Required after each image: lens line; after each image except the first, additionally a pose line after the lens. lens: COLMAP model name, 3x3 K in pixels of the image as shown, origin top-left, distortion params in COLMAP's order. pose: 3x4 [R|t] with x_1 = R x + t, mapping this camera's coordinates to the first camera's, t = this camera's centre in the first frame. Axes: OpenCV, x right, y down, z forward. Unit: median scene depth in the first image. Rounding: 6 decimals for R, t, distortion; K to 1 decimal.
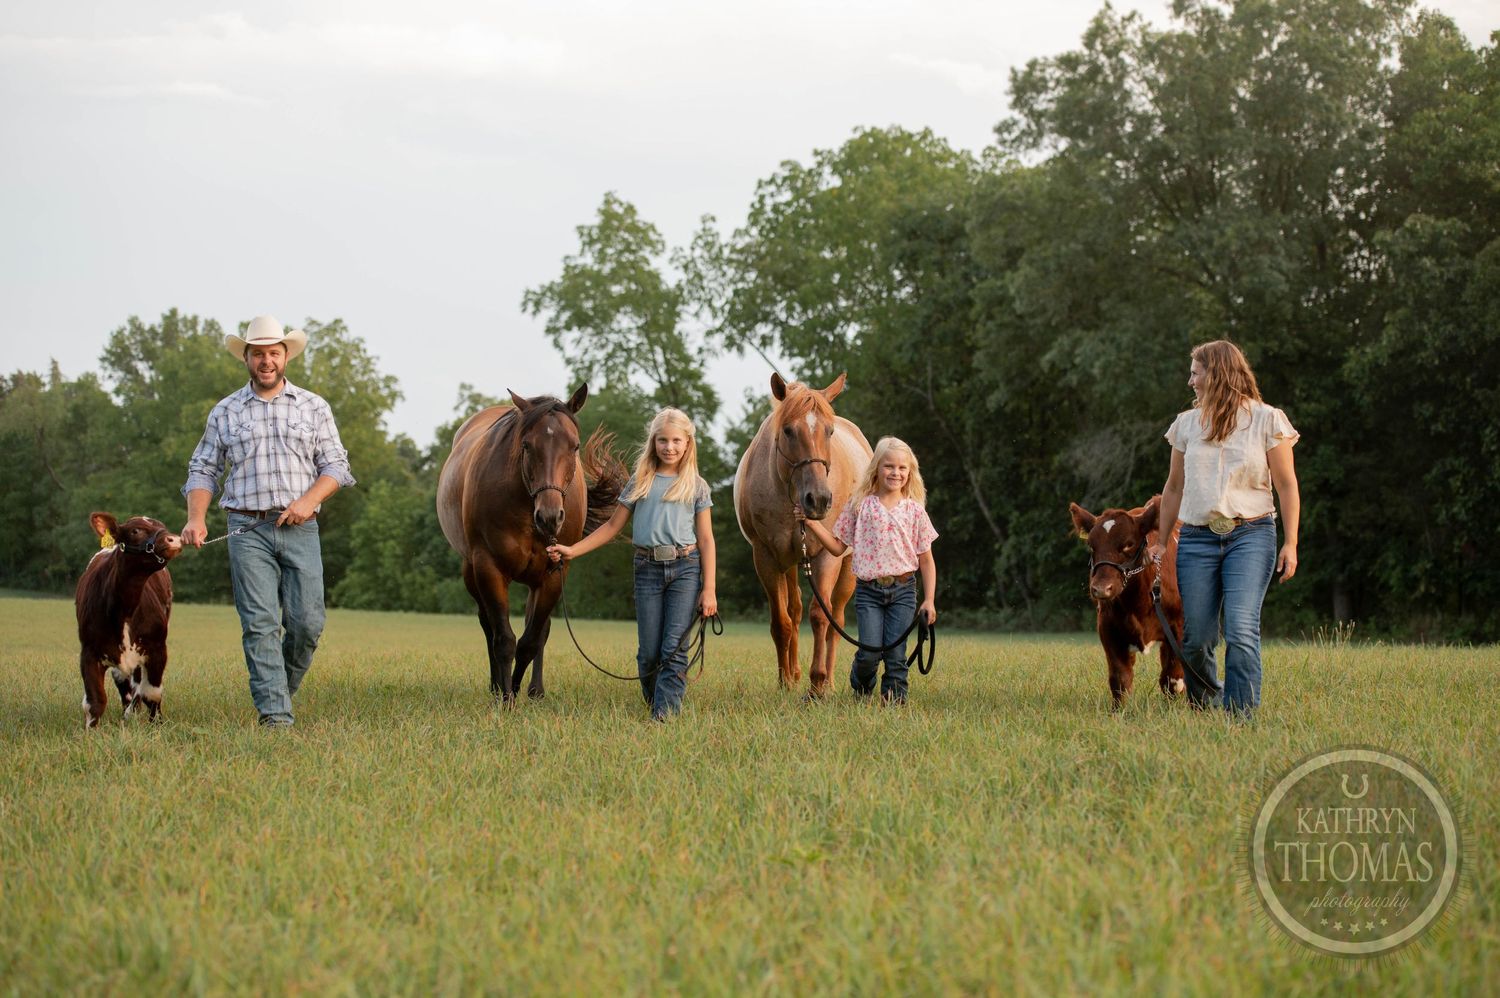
lens RADIAL K [[2965.9, 0, 755.5], [0, 2965.9, 507.0], [0, 0, 1]] dist [-0.098632, 0.000000]
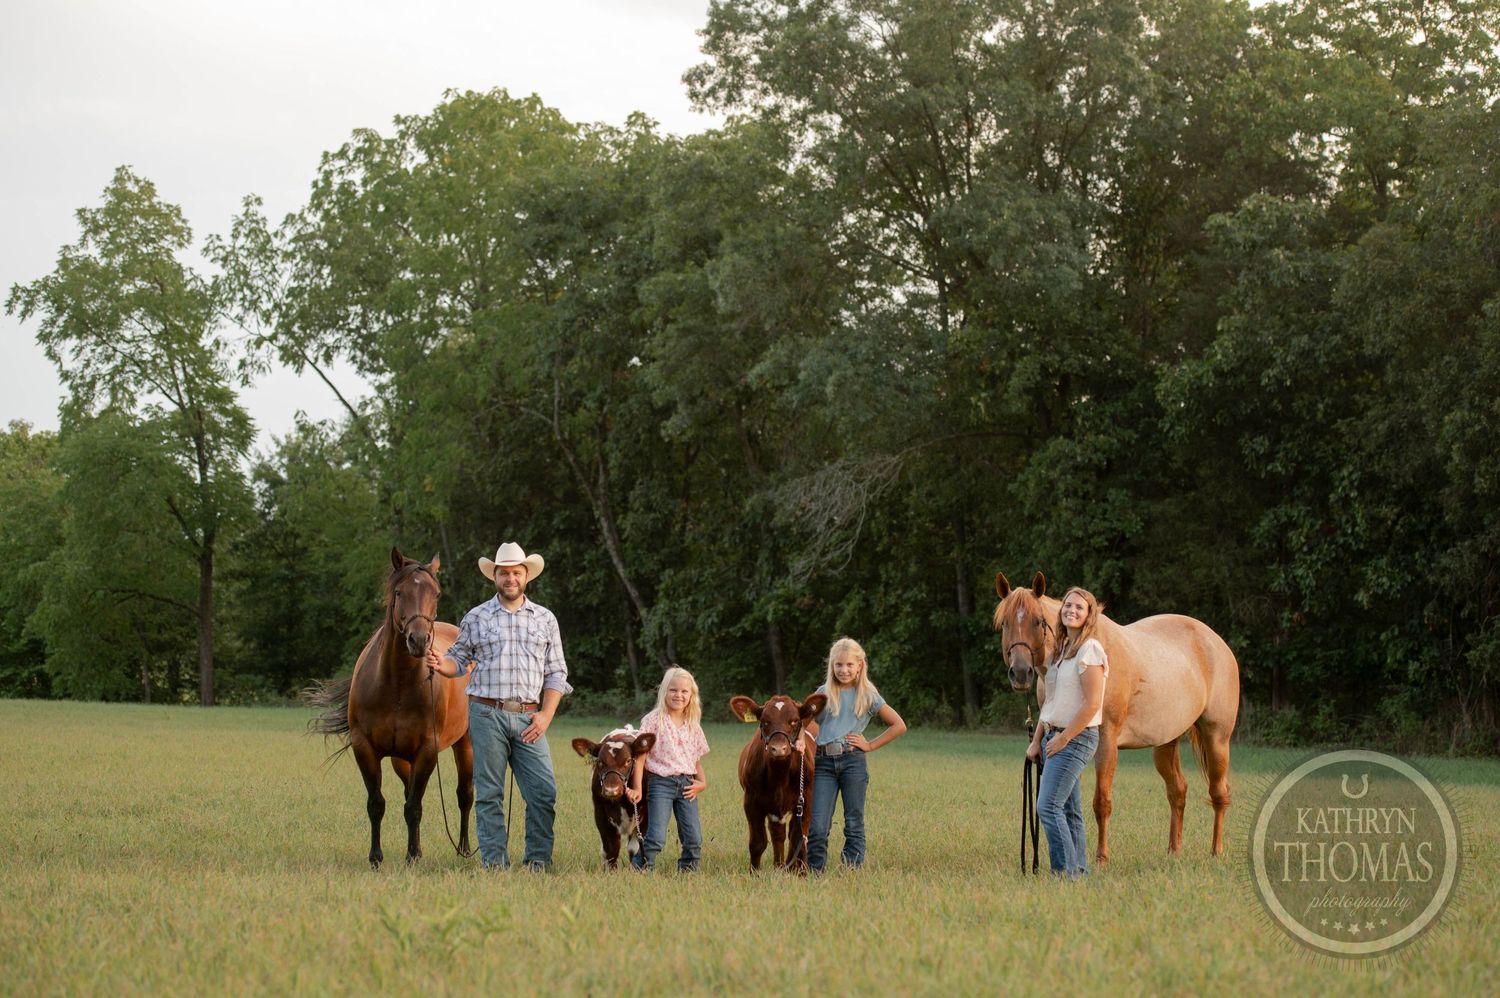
lens RADIAL K [[3143.8, 0, 746.7], [0, 3143.8, 498.5], [0, 0, 1]] dist [-0.095898, 0.000000]
pose [[0.982083, 0.015323, 0.187826, -0.055030], [-0.011245, 0.999678, -0.022757, 0.001636], [-0.188114, 0.020238, 0.981939, 0.182309]]
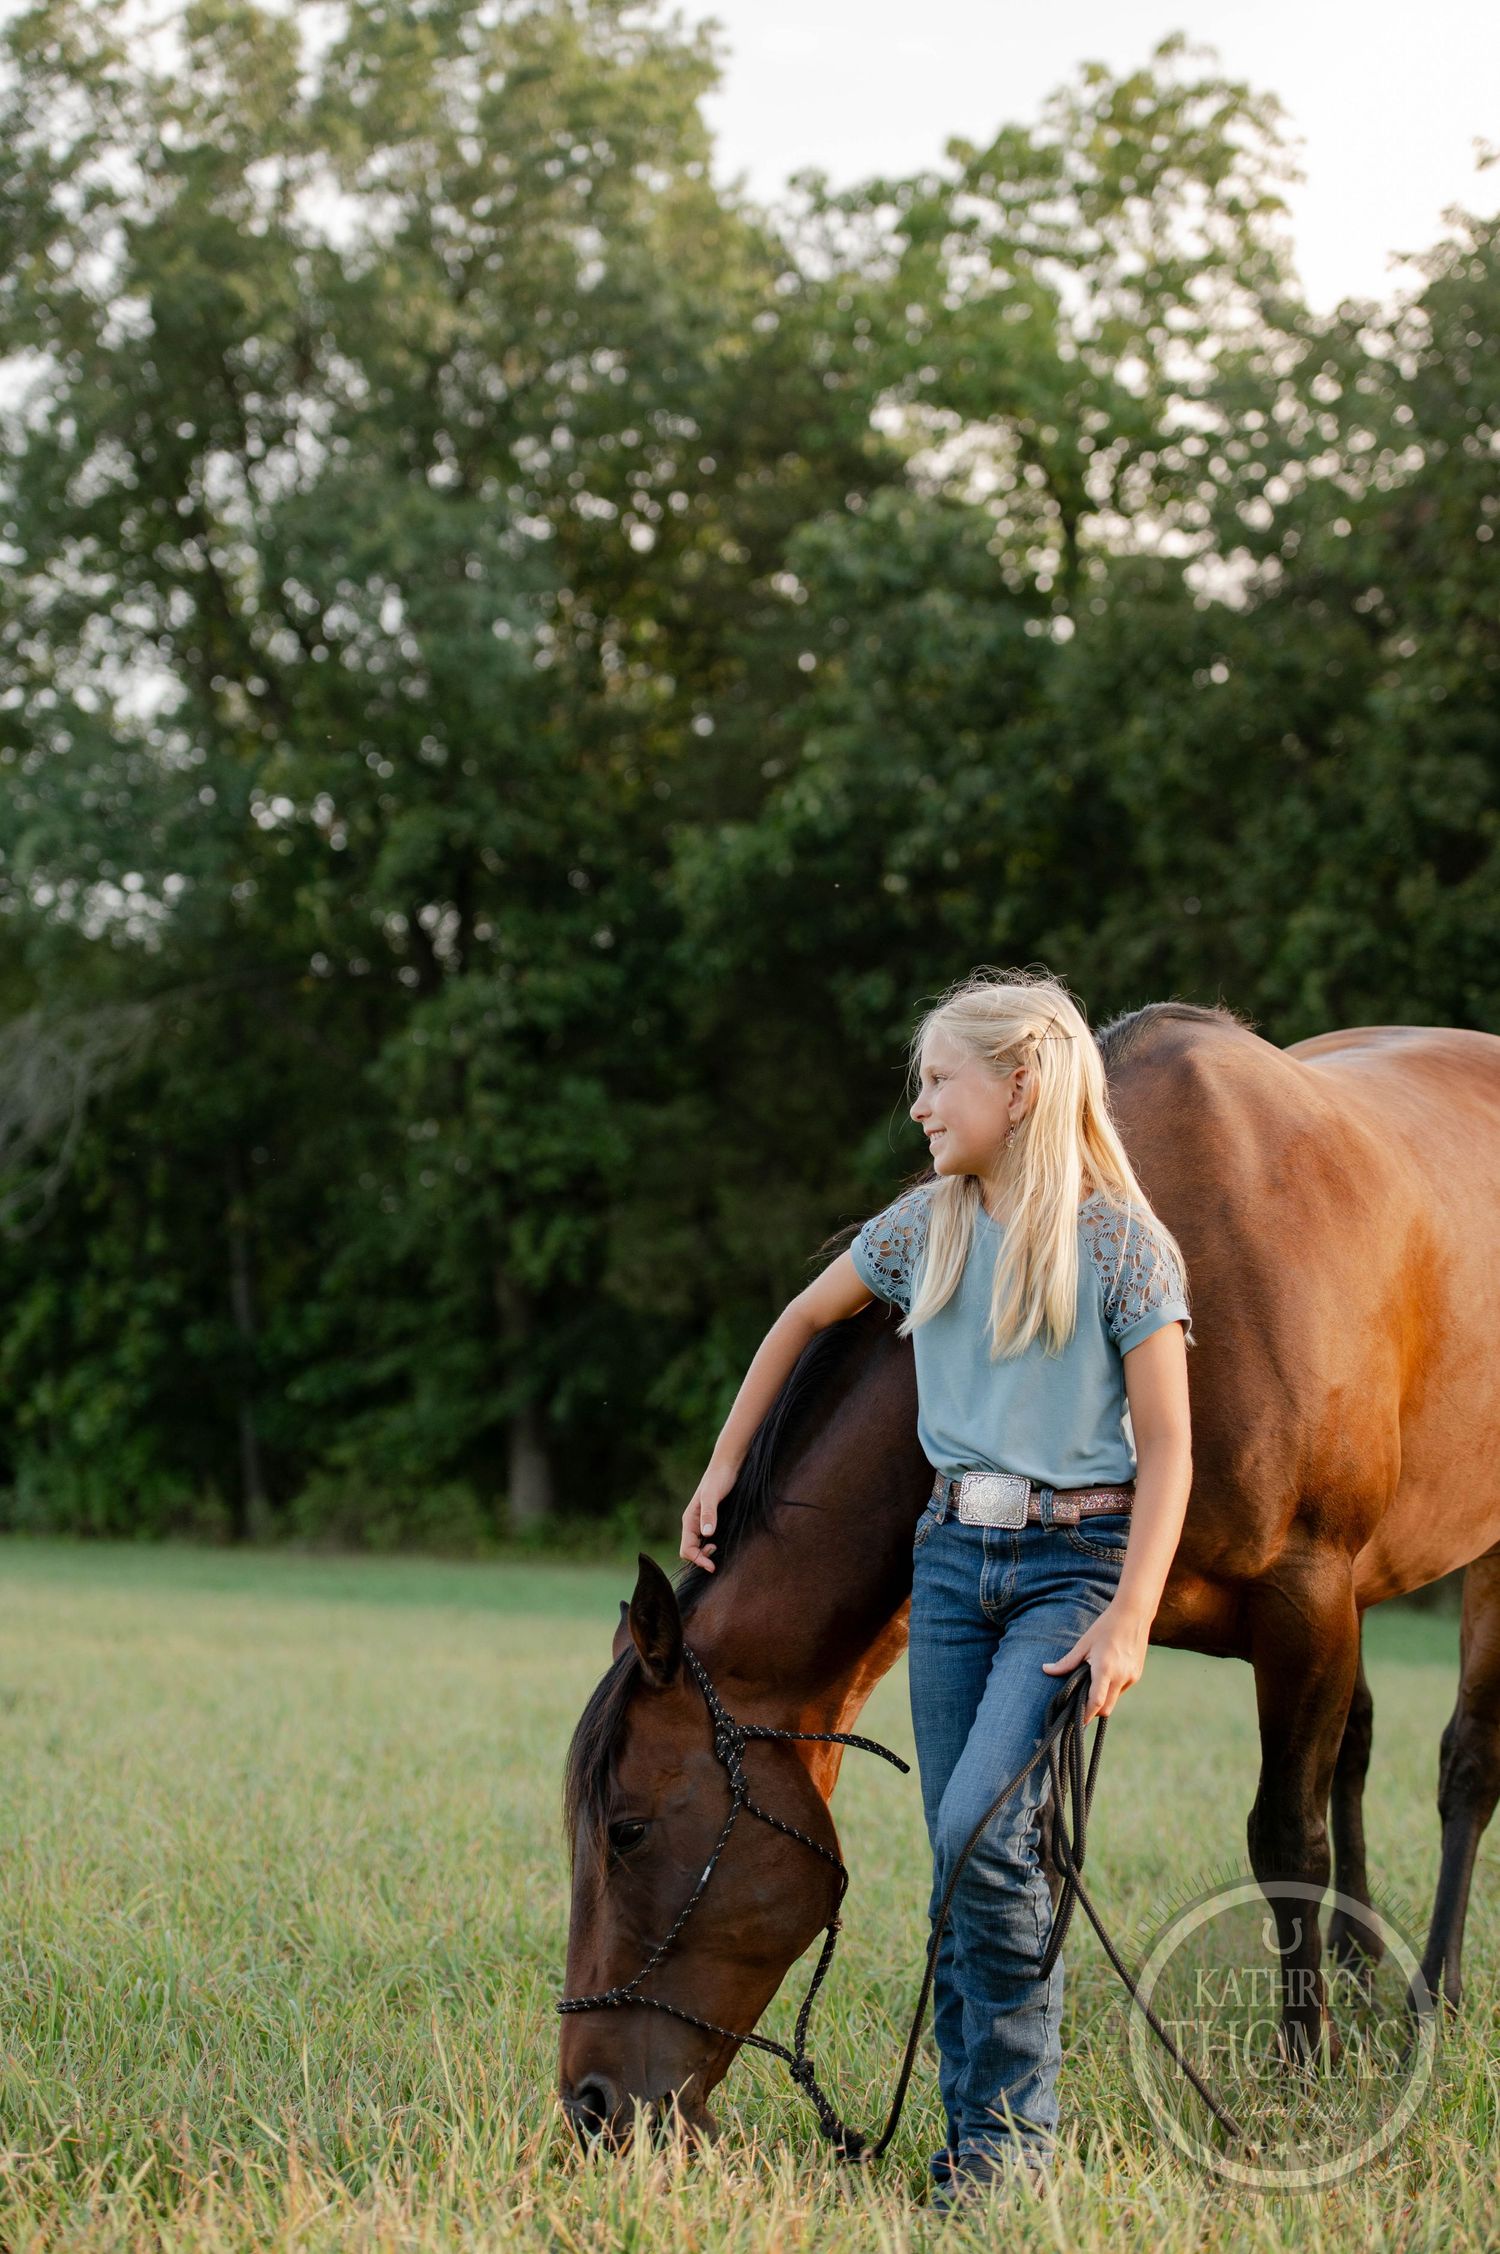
lens RADIAL K [[4456.8, 0, 749.6], [0, 4456.8, 1127.9], [0, 0, 1]] dist [-0.098632, 0.000000]
pose [[0.919299, 0.042177, 0.391293, -0.021509], [-0.024377, 0.998434, -0.050349, 0.014627], [-0.392804, 0.036747, 0.918888, 0.395042]]
